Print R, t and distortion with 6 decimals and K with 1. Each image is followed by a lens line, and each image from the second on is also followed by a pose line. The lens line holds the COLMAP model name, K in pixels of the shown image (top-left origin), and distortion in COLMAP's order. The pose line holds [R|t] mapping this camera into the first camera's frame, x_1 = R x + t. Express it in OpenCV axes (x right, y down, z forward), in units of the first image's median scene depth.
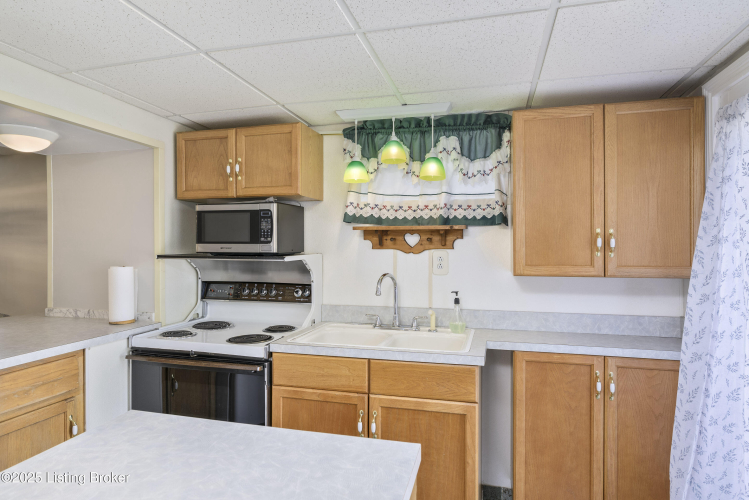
lens RADIAL K [[425.2, 0, 375.5], [0, 425.2, 248.8], [0, 0, 1]] dist [-0.022675, -0.002196]
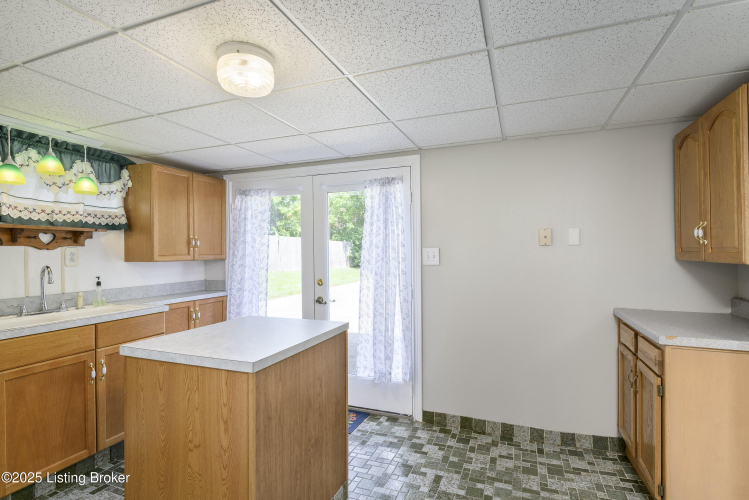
lens RADIAL K [[363.1, 0, 376.0], [0, 363.1, 249.6], [0, 0, 1]] dist [0.028528, 0.000657]
pose [[0.109691, 0.001997, 0.993964, -0.885877], [0.011763, 0.999925, -0.003307, 0.026268], [-0.993896, 0.012055, 0.109659, -0.031868]]
